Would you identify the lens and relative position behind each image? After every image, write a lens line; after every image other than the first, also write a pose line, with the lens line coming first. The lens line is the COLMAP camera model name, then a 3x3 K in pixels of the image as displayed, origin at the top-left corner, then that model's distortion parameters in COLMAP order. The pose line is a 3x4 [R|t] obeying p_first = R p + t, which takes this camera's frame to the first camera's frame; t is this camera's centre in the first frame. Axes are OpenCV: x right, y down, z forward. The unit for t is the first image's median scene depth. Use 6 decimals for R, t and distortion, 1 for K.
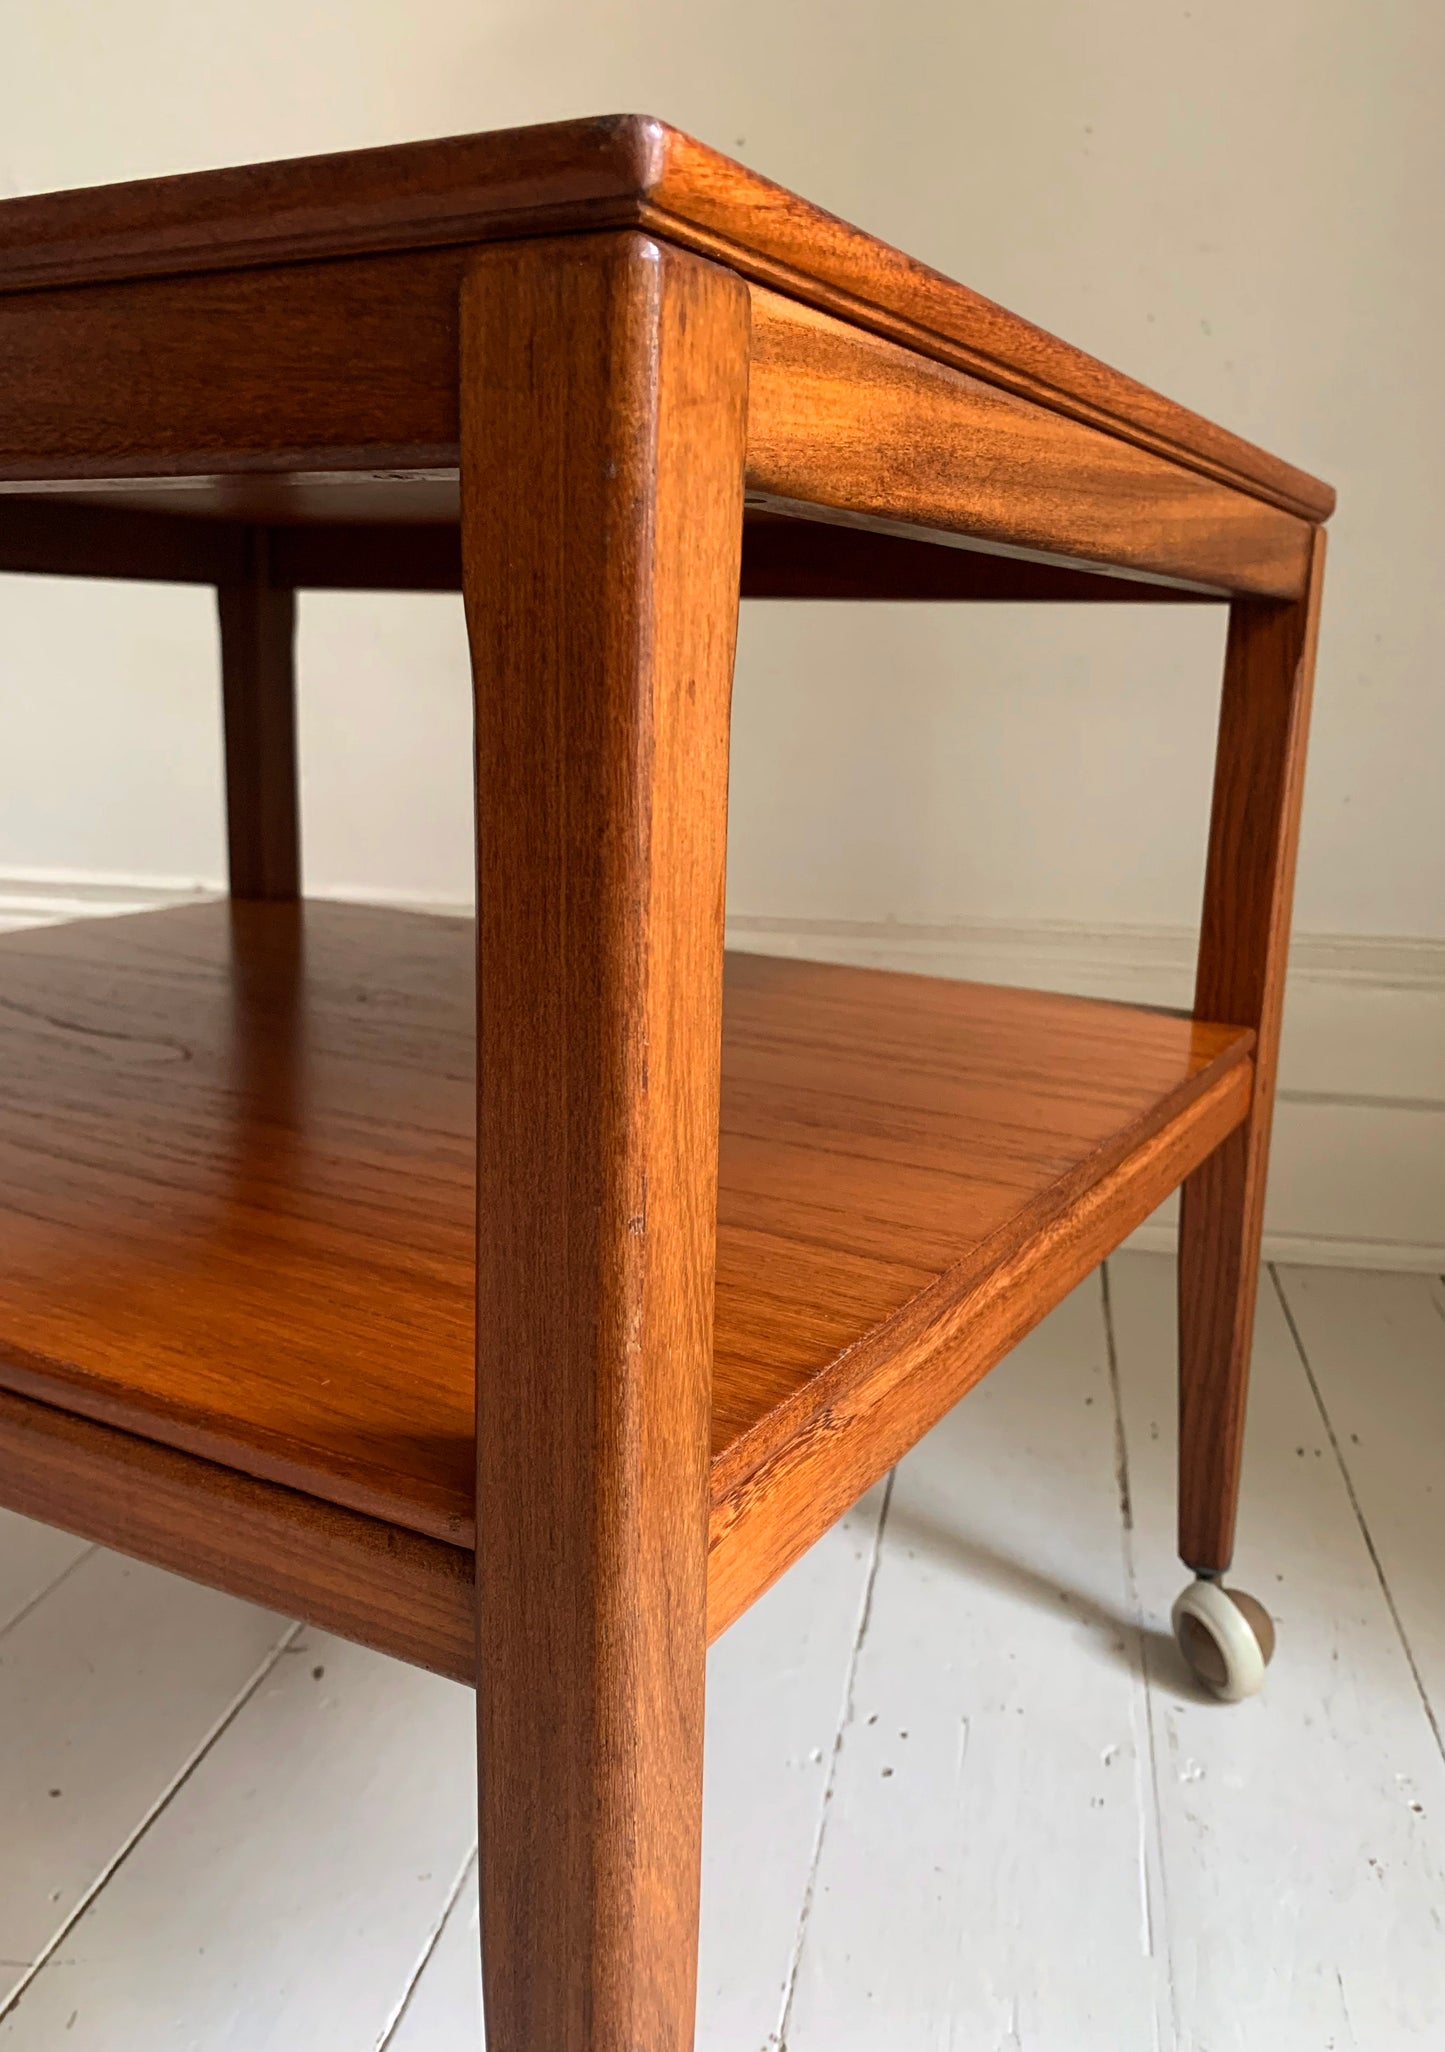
lens RADIAL K [[1656.1, 0, 768.6], [0, 1656.1, 991.1], [0, 0, 1]] dist [0.036449, -0.001437]
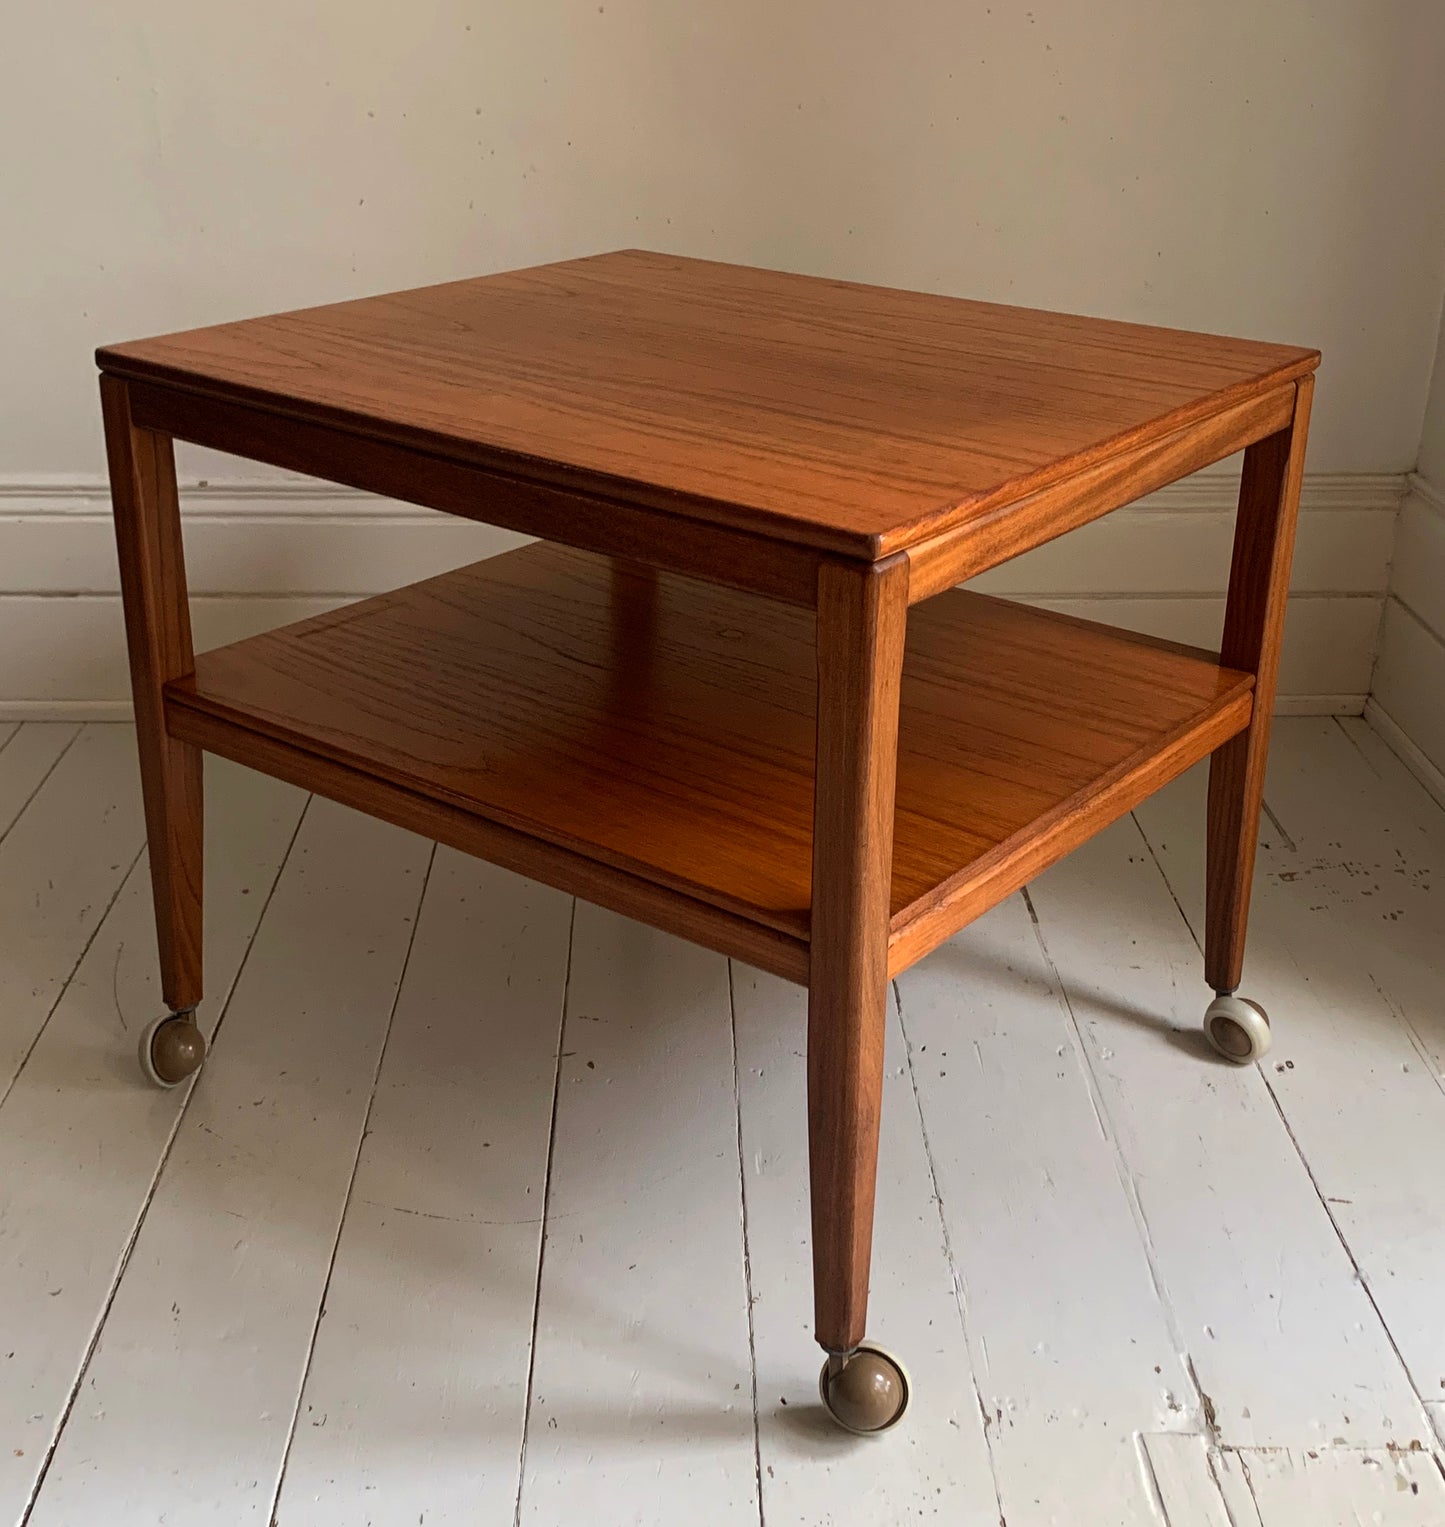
lens RADIAL K [[1988.3, 0, 750.2], [0, 1988.3, 688.6], [0, 0, 1]] dist [0.135723, -0.346746]
pose [[0.987612, 0.044252, -0.150546, 0.187096], [-0.016113, 0.982939, 0.183223, -0.604706], [0.156085, -0.178528, 0.971476, -1.905067]]
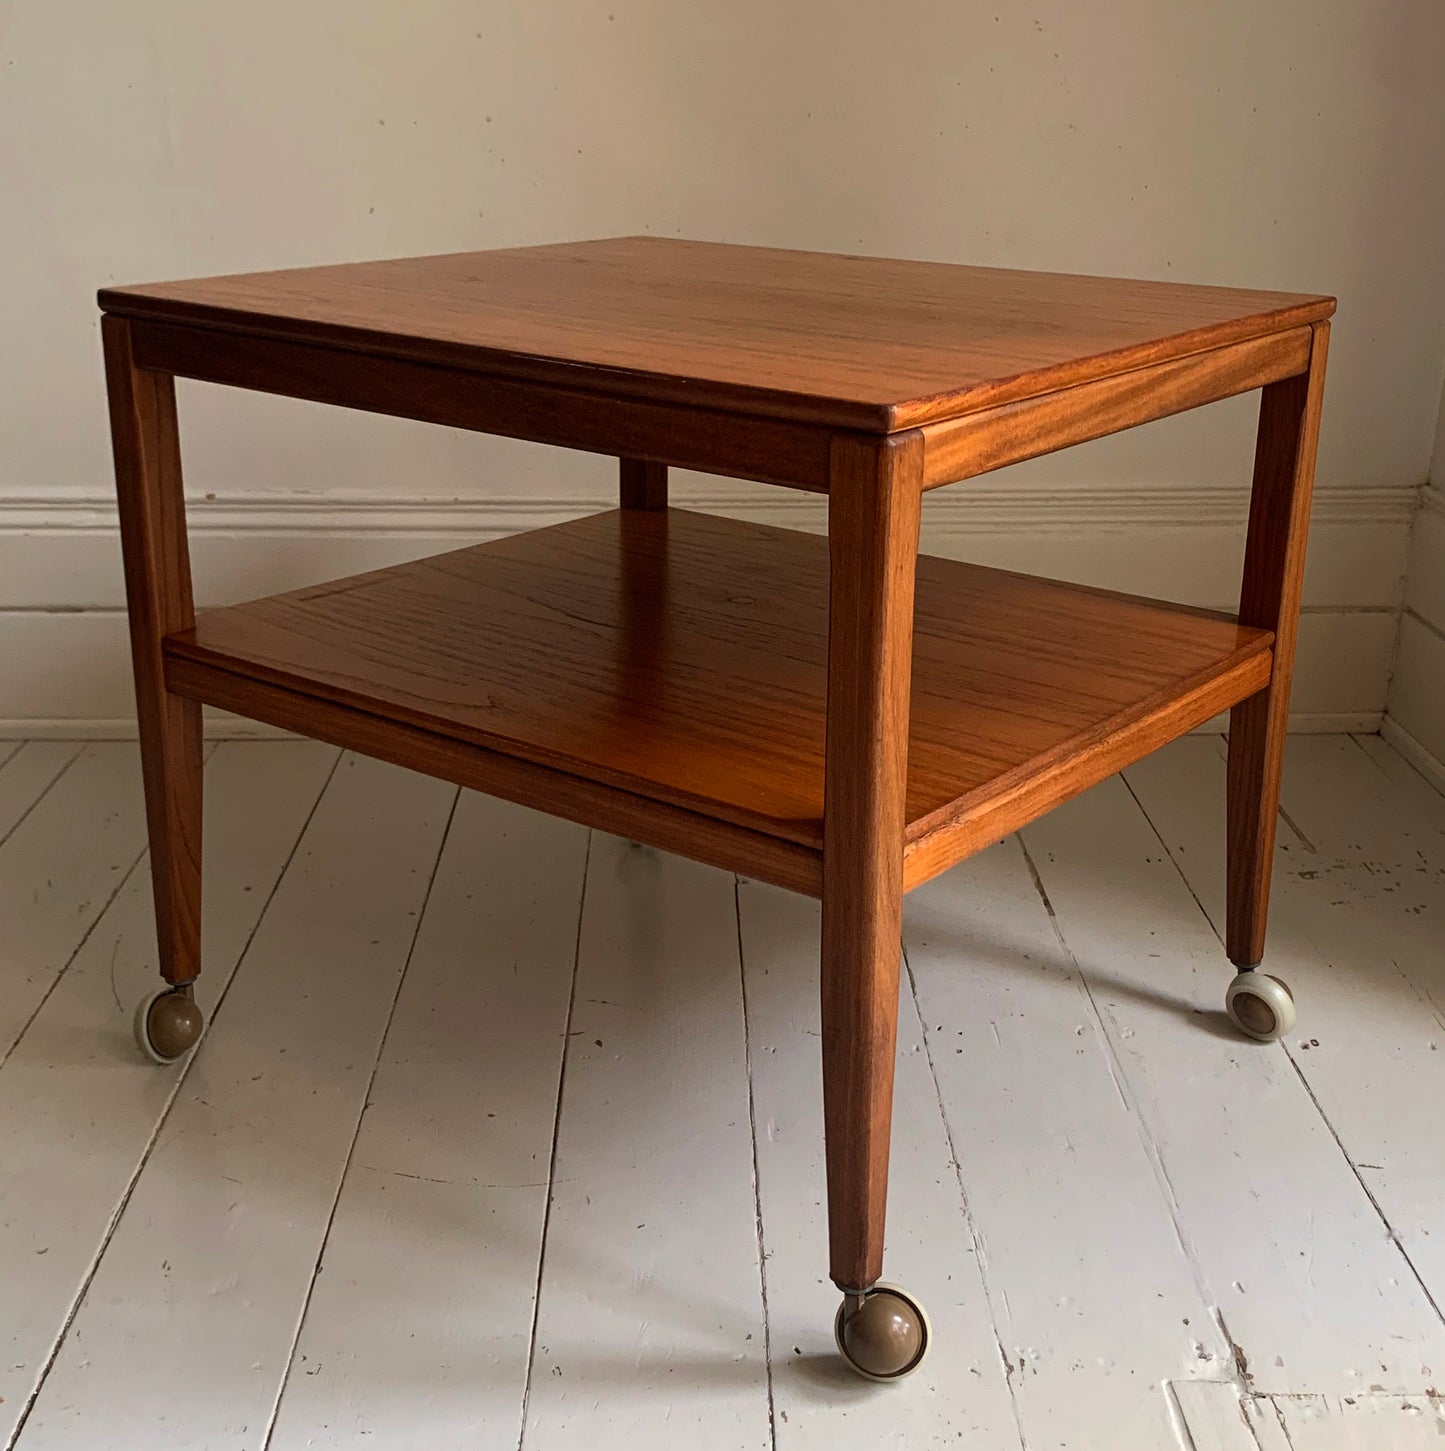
lens RADIAL K [[1967.1, 0, 765.5], [0, 1967.1, 719.4], [0, 0, 1]] dist [0.156006, -0.439728]
pose [[0.988027, 0.034223, -0.150437, 0.184232], [-0.014062, 0.991005, 0.133084, -0.270905], [0.153638, -0.129375, 0.979621, -1.854326]]
